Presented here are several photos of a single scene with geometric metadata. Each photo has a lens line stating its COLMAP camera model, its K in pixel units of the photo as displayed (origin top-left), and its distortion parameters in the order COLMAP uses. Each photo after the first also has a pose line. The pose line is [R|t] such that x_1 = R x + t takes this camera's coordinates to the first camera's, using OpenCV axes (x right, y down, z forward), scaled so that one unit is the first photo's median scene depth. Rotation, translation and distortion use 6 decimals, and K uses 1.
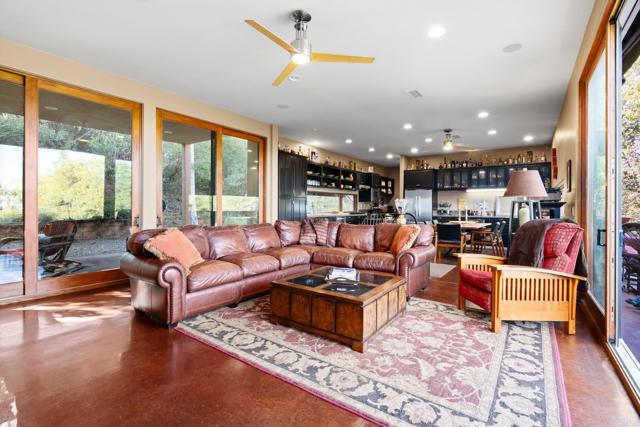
lens RADIAL K [[295.7, 0, 319.5], [0, 295.7, 208.9], [0, 0, 1]] dist [-0.002285, -0.000247]
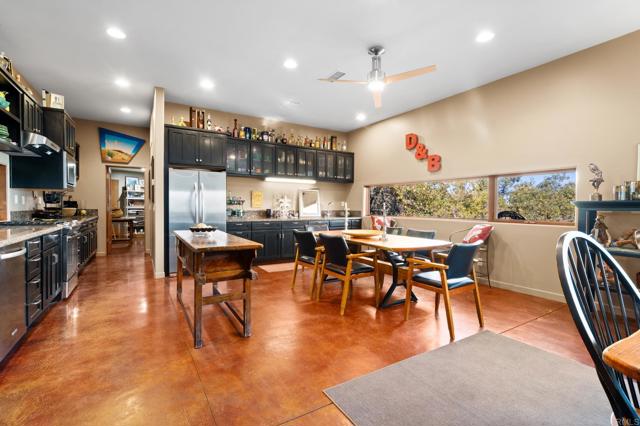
lens RADIAL K [[295.7, 0, 319.5], [0, 295.7, 208.4], [0, 0, 1]] dist [-0.002285, -0.000247]
pose [[0.387459, -0.006553, 0.921864, -0.041402], [-0.000469, 0.999973, 0.007305, -0.004136], [-0.921887, -0.003263, 0.387445, 0.632586]]
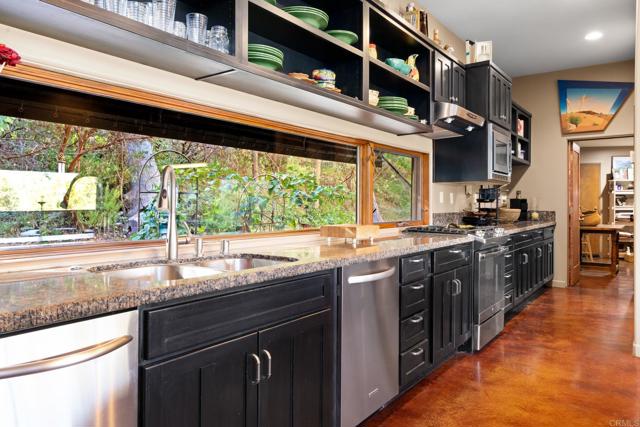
lens RADIAL K [[463.3, 0, 317.2], [0, 463.3, 204.3], [0, 0, 1]] dist [0.007707, 0.002808]
pose [[0.999966, -0.003066, -0.007665, 0.042325], [0.003009, 0.999968, -0.007370, -0.003247], [0.007688, 0.007347, 0.999943, 0.690613]]
